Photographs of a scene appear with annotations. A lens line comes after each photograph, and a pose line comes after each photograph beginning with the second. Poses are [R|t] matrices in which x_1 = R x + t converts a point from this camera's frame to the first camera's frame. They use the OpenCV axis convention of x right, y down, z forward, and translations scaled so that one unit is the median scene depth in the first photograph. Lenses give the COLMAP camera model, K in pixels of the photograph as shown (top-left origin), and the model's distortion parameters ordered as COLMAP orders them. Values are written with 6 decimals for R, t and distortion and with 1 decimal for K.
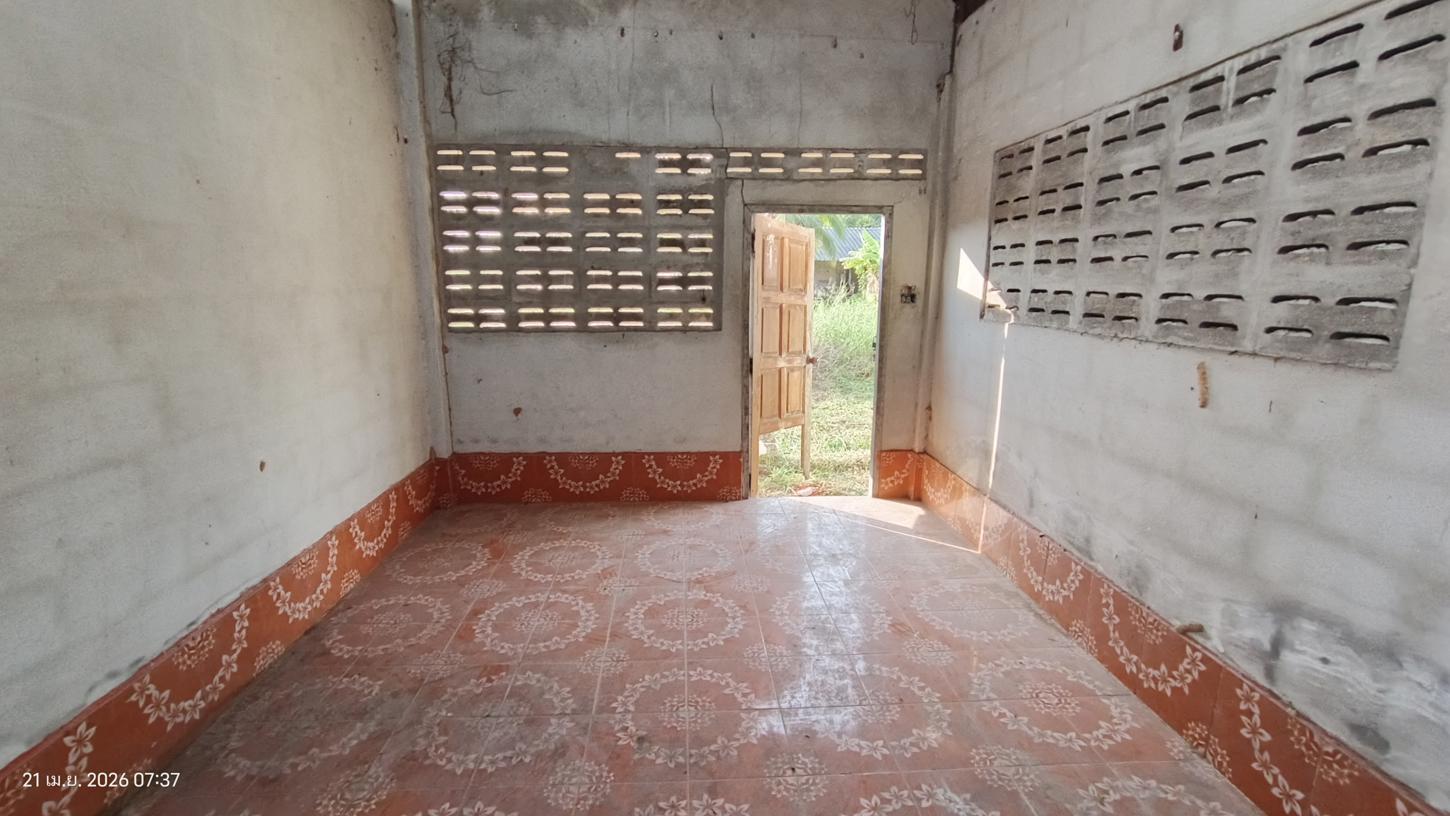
lens RADIAL K [[664.6, 0, 718.9], [0, 664.6, 409.9], [0, 0, 1]] dist [-0.015586, 0.001104]
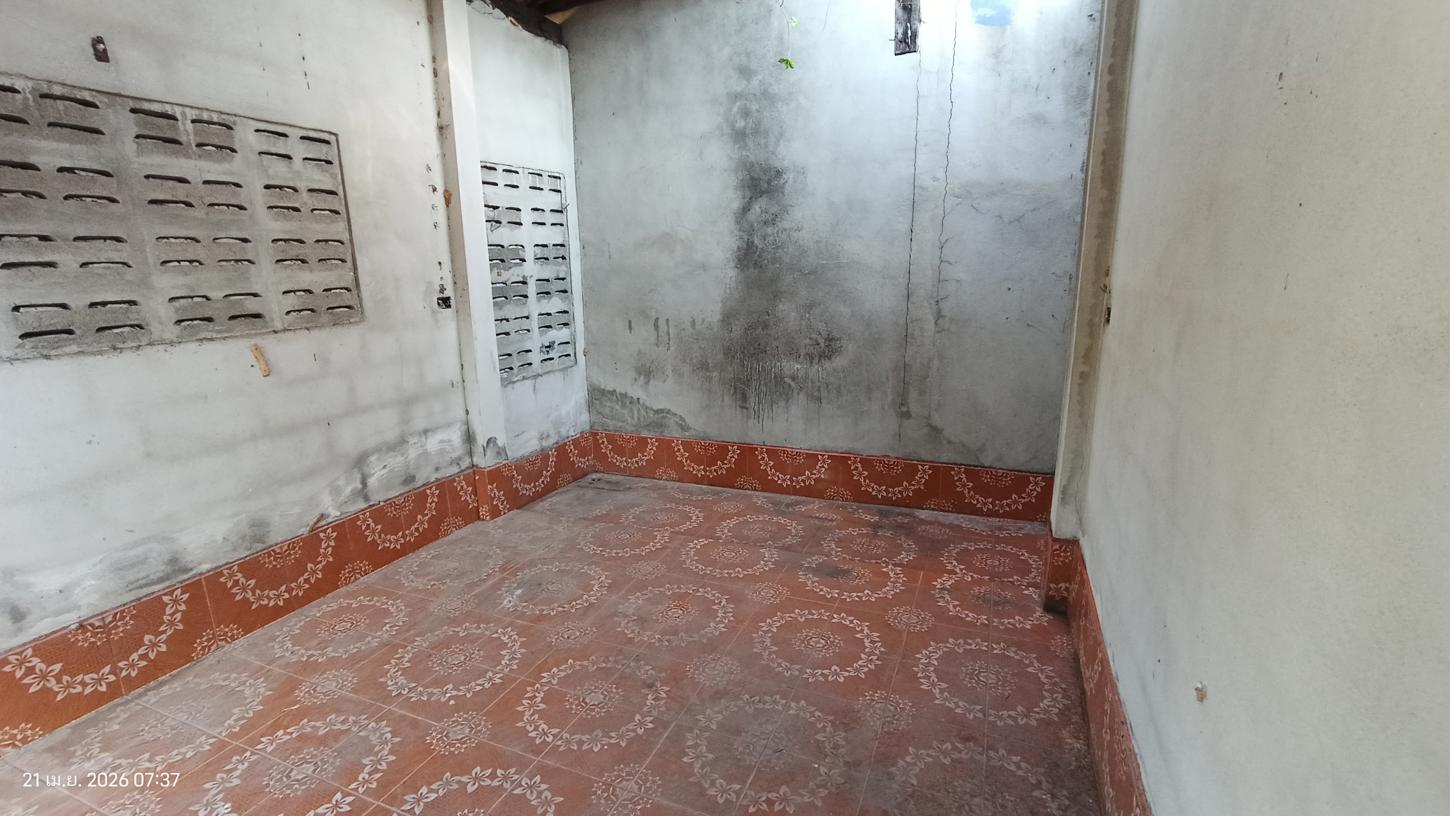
lens RADIAL K [[664.6, 0, 718.9], [0, 664.6, 409.9], [0, 0, 1]] dist [-0.015586, 0.001104]
pose [[-0.901377, -0.081163, 0.425361, -0.698349], [0.098066, 0.918499, 0.383069, -0.374414], [-0.421785, 0.387003, -0.819955, 1.776789]]
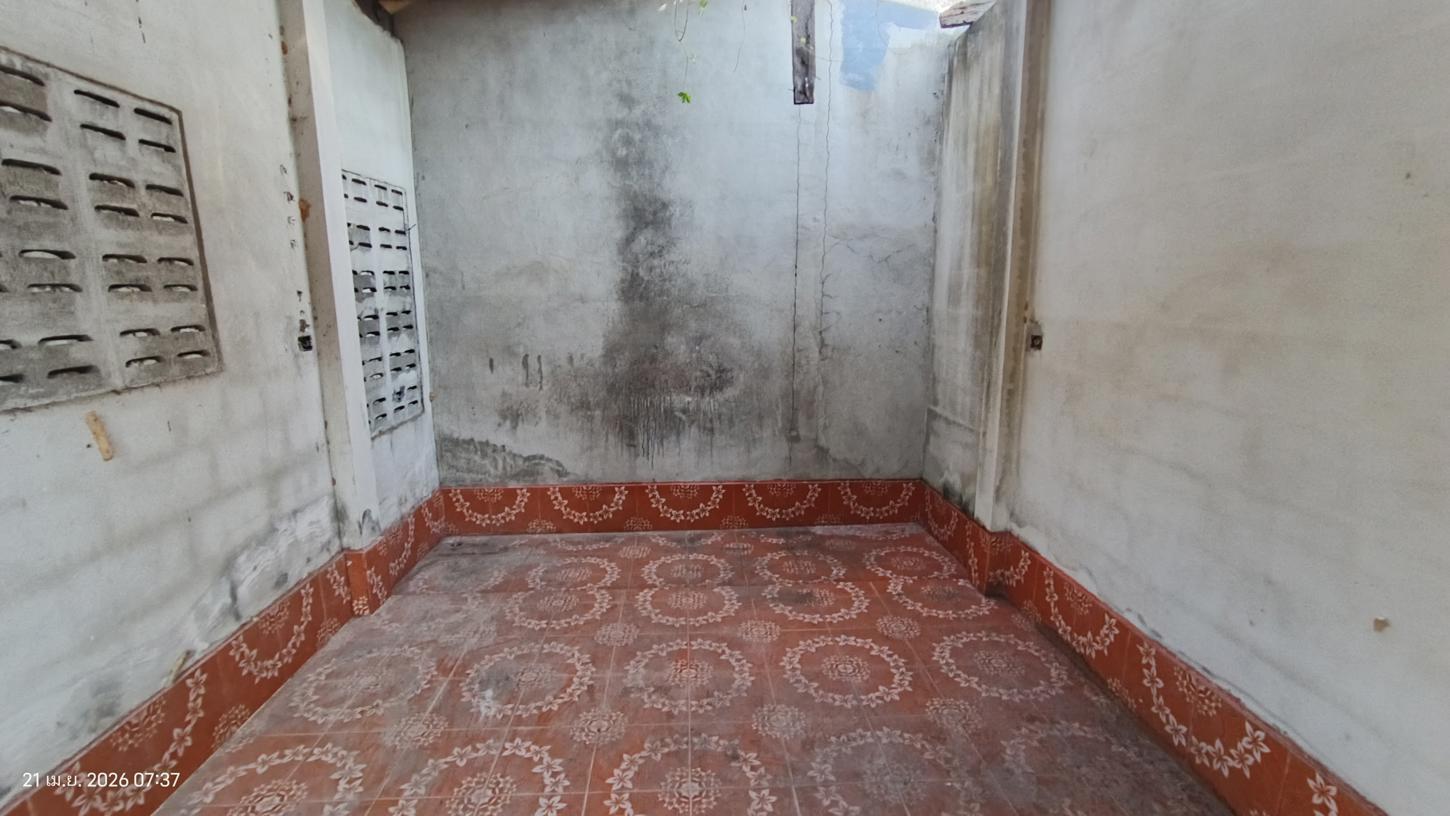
lens RADIAL K [[660.1, 0, 720.1], [0, 660.1, 411.5], [0, 0, 1]] dist [-0.018143, 0.011788]
pose [[-0.999992, 0.002465, 0.003008, -0.103178], [0.003398, 0.929975, 0.367608, -0.396796], [-0.001891, 0.367615, -0.929976, 1.836739]]
